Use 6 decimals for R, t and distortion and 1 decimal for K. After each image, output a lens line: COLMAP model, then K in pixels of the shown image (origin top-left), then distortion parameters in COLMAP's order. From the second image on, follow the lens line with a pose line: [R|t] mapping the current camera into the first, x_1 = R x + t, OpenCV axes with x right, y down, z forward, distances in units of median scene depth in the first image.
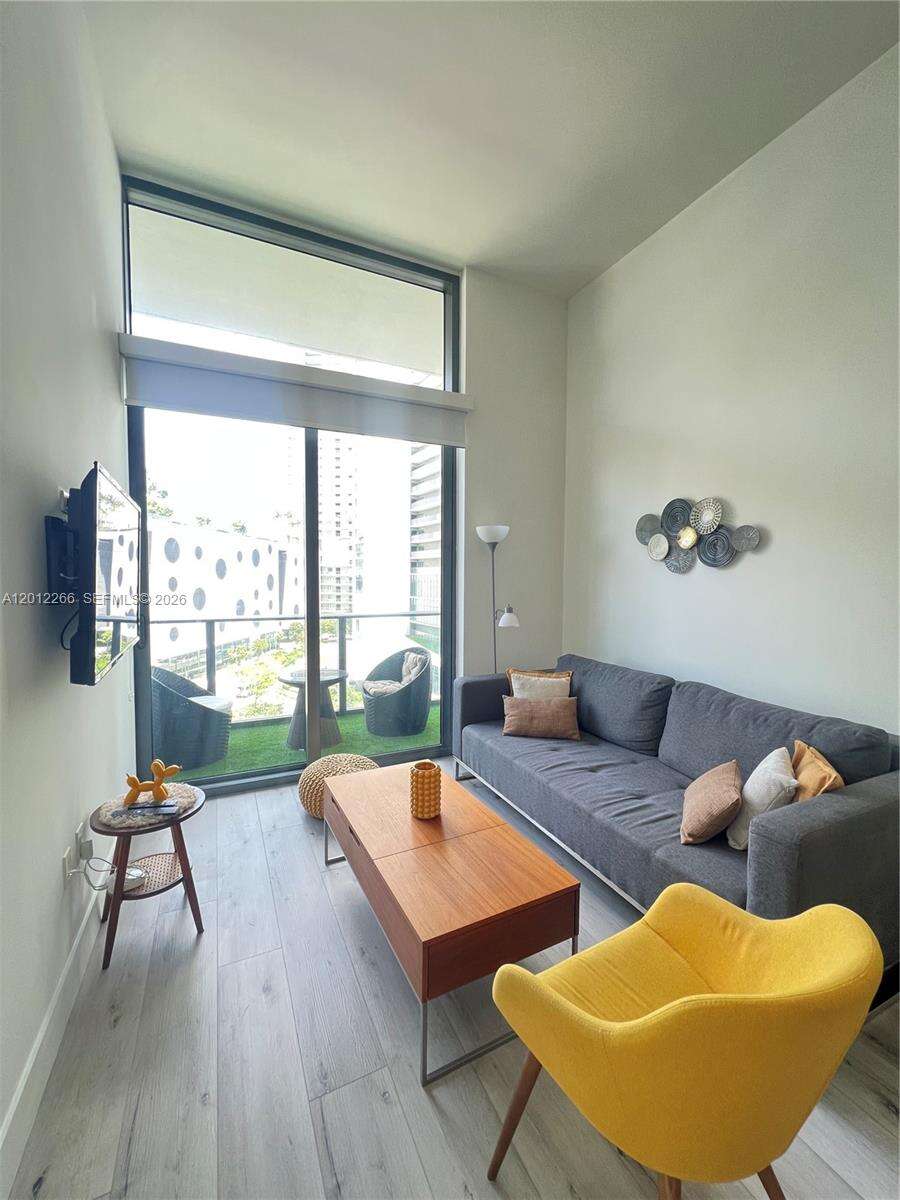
lens RADIAL K [[486.5, 0, 450.0], [0, 486.5, 600.0], [0, 0, 1]] dist [-0.001965, 0.000150]
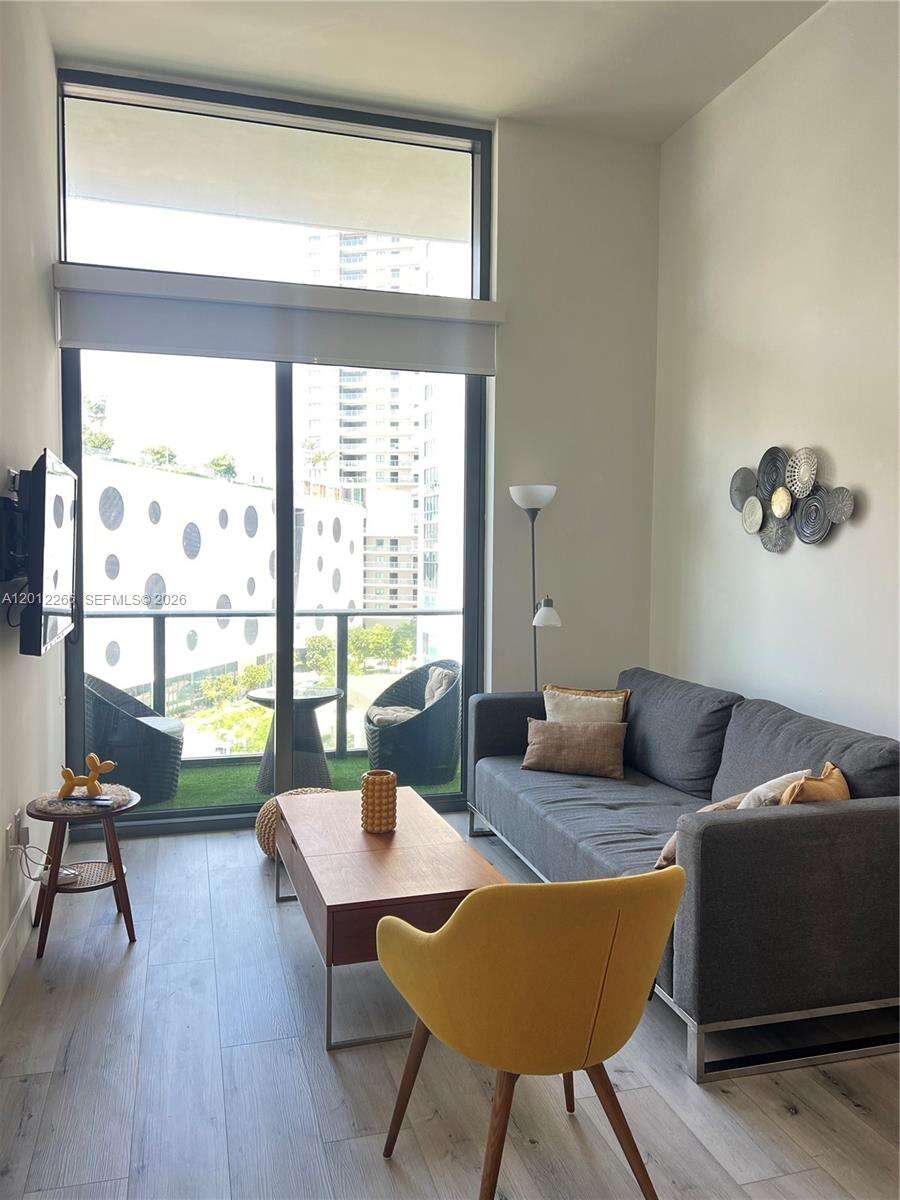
lens RADIAL K [[901.3, 0, 448.8], [0, 901.3, 595.1], [0, 0, 1]] dist [0.079271, -0.095822]
pose [[0.986516, 0.010497, -0.163326, 0.228003], [-0.011217, 0.999931, -0.003485, 0.017472], [0.163278, 0.005270, 0.986566, -0.395862]]
